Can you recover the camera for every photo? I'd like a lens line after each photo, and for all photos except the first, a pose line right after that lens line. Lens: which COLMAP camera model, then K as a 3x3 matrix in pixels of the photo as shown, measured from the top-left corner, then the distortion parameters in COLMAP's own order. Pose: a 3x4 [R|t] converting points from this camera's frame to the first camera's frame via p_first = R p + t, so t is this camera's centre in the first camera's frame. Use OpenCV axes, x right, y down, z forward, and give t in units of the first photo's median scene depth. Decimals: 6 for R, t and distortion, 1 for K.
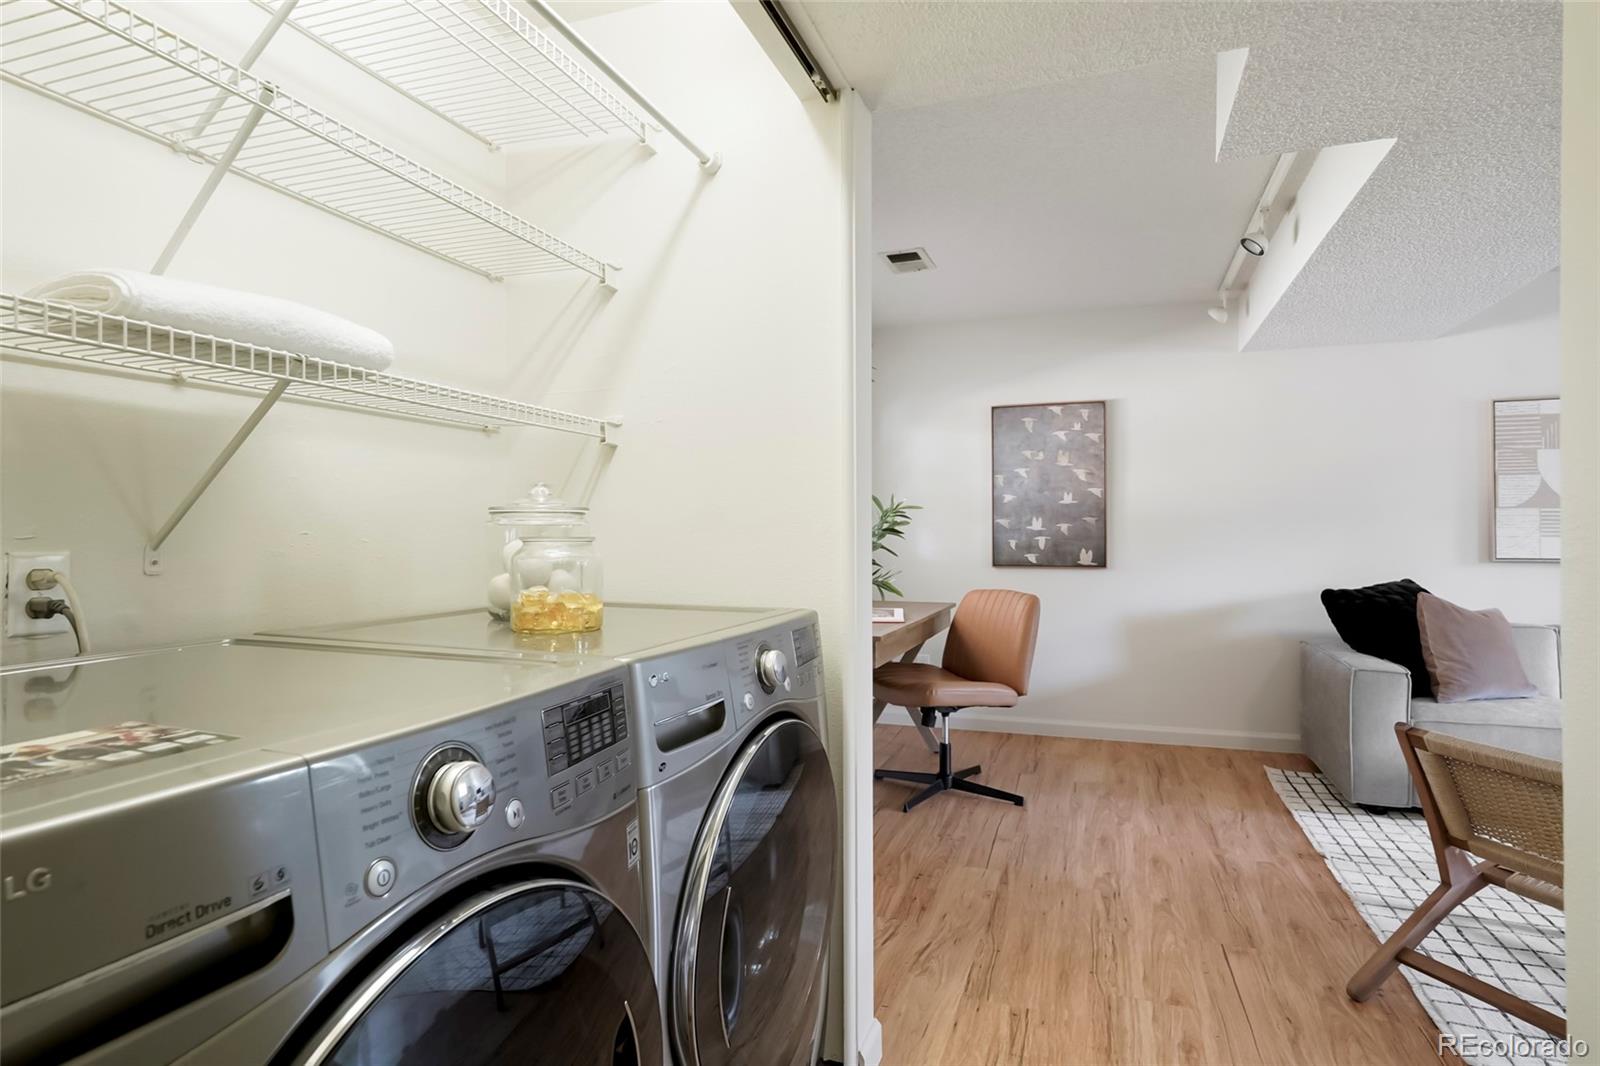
lens RADIAL K [[885.0, 0, 796.7], [0, 885.0, 528.8], [0, 0, 1]] dist [-0.001568, 0.002831]
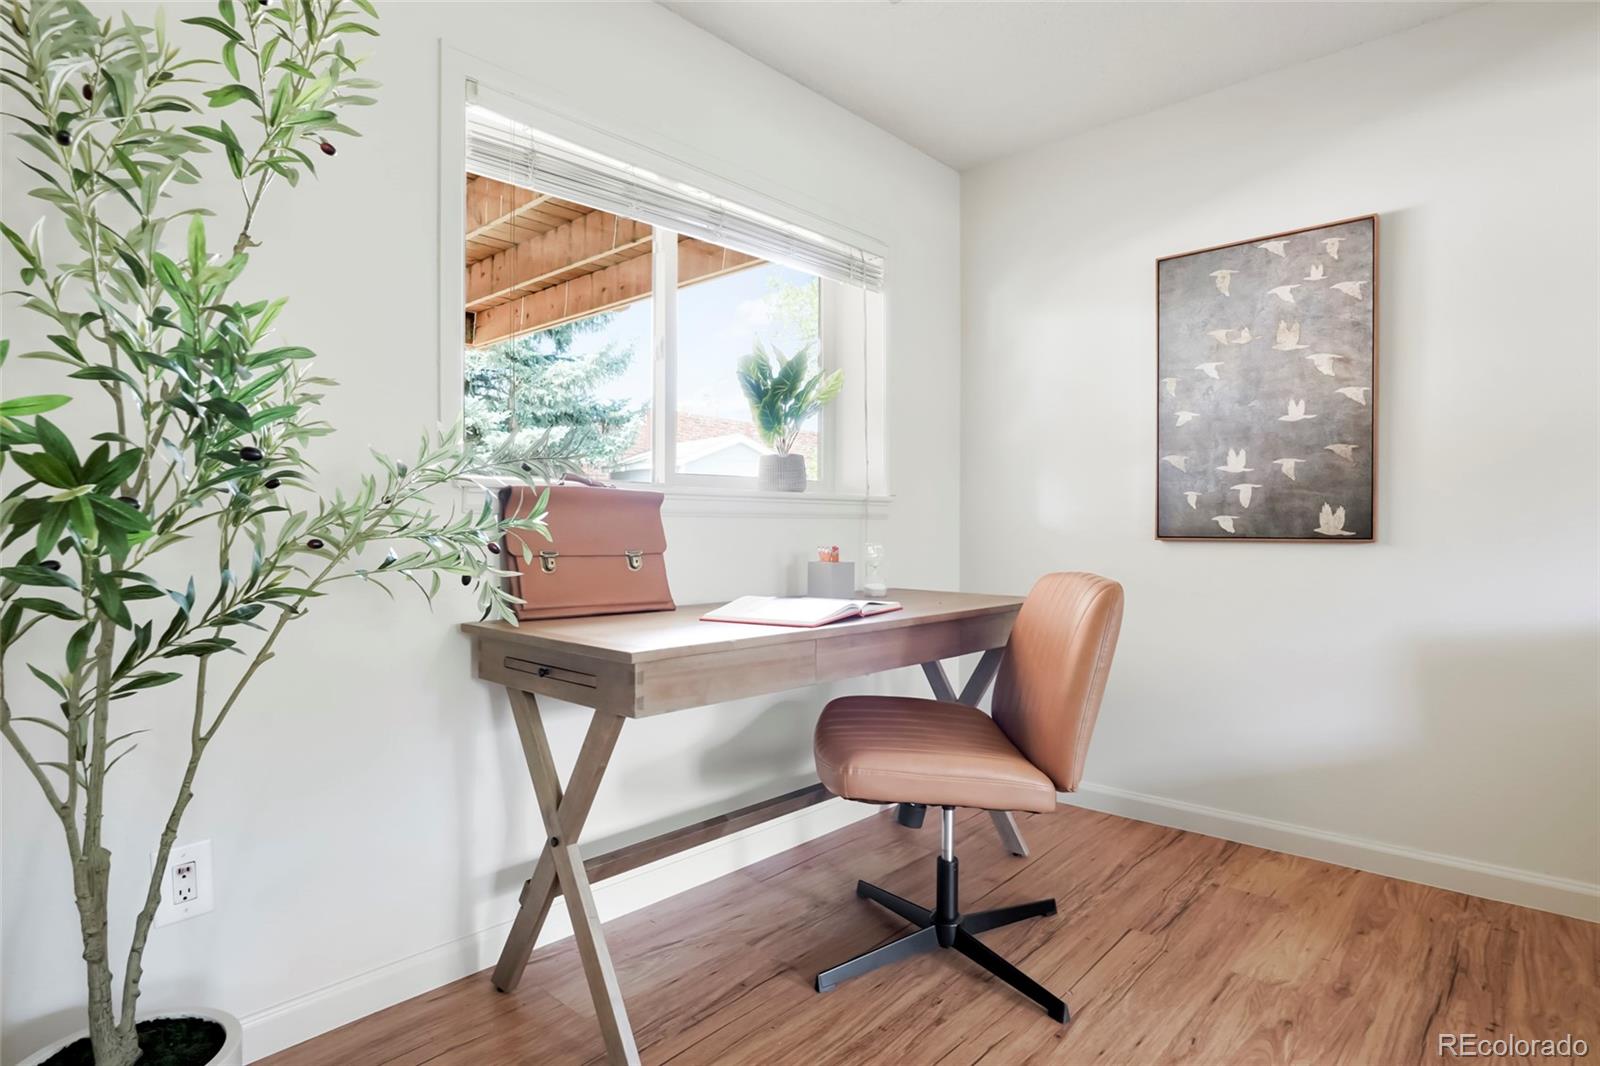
lens RADIAL K [[885.0, 0, 796.7], [0, 885.0, 528.8], [0, 0, 1]] dist [-0.001568, 0.002831]
pose [[0.917748, 0.006870, -0.397103, 0.241527], [-0.002647, 0.999934, 0.011181, 0.031503], [0.397154, -0.009210, 0.917706, 0.388830]]
